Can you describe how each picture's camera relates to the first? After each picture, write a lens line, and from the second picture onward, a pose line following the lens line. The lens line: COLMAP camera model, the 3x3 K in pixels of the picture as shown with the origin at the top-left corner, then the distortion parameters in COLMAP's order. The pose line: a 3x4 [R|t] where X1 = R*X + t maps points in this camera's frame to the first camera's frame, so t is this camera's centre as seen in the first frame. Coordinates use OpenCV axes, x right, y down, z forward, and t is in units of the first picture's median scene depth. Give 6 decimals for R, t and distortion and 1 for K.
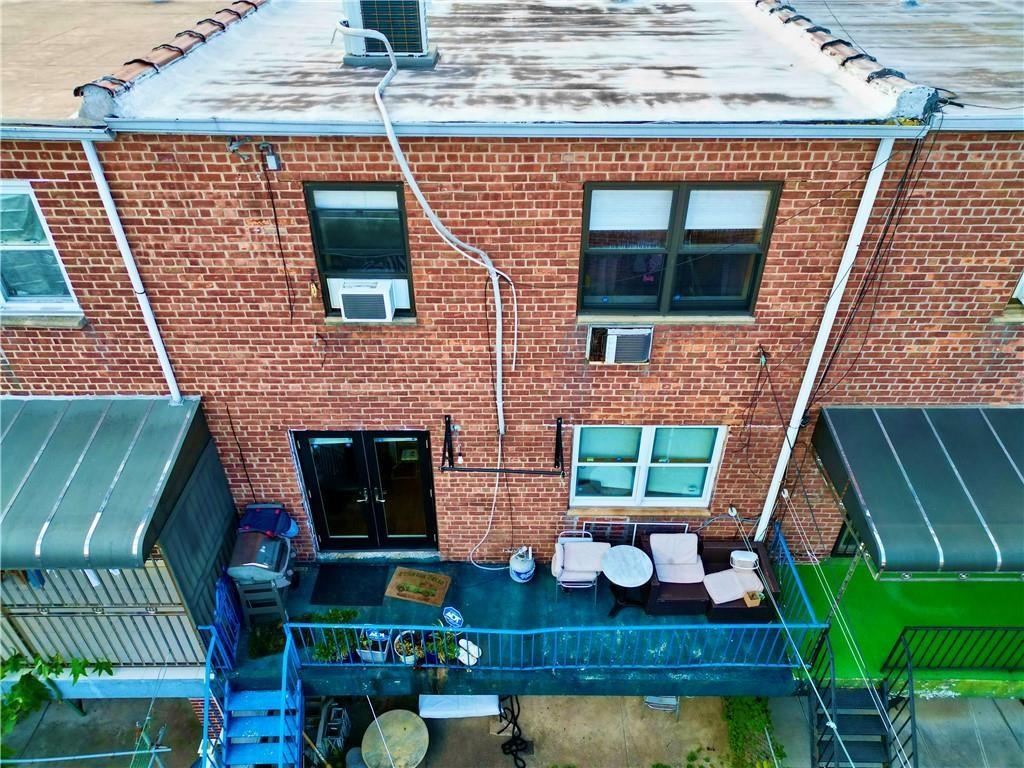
lens RADIAL K [[702.9, 0, 512.0], [0, 702.9, 384.0], [0, 0, 1]] dist [0.061683, -0.056816]
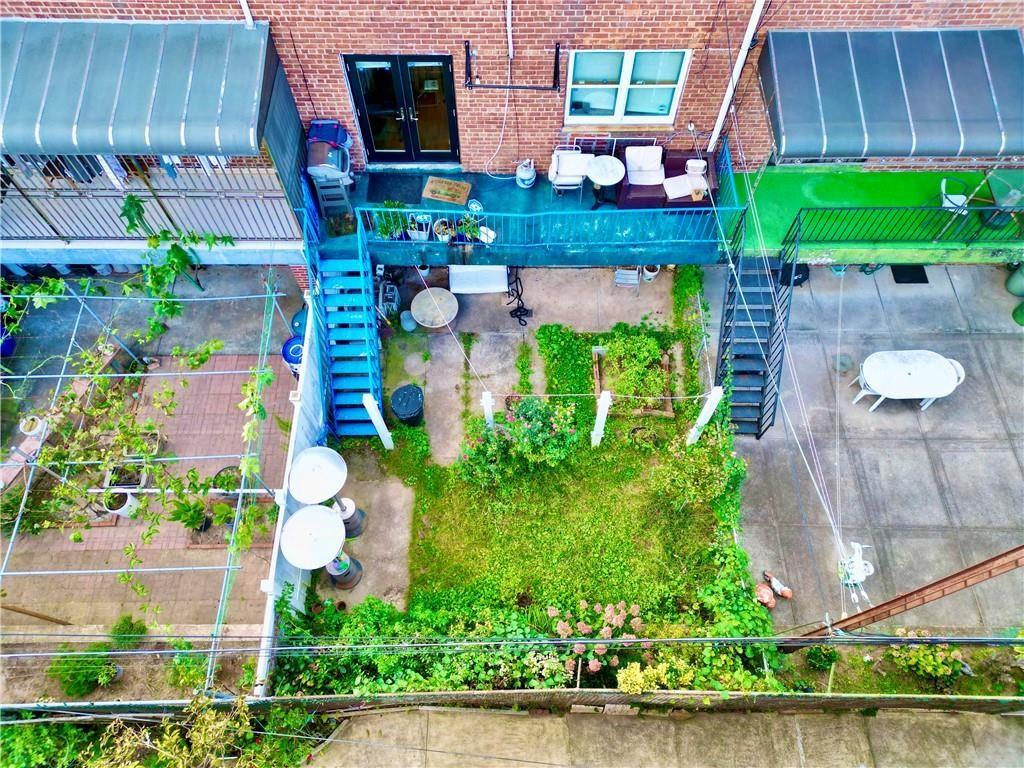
lens RADIAL K [[702.9, 0, 512.0], [0, 702.9, 384.0], [0, 0, 1]] dist [0.061683, -0.056816]
pose [[1.000000, -0.000009, -0.000459, -0.012064], [0.000210, 0.898453, 0.439069, 0.036911], [0.000409, -0.439069, 0.898453, -0.374513]]
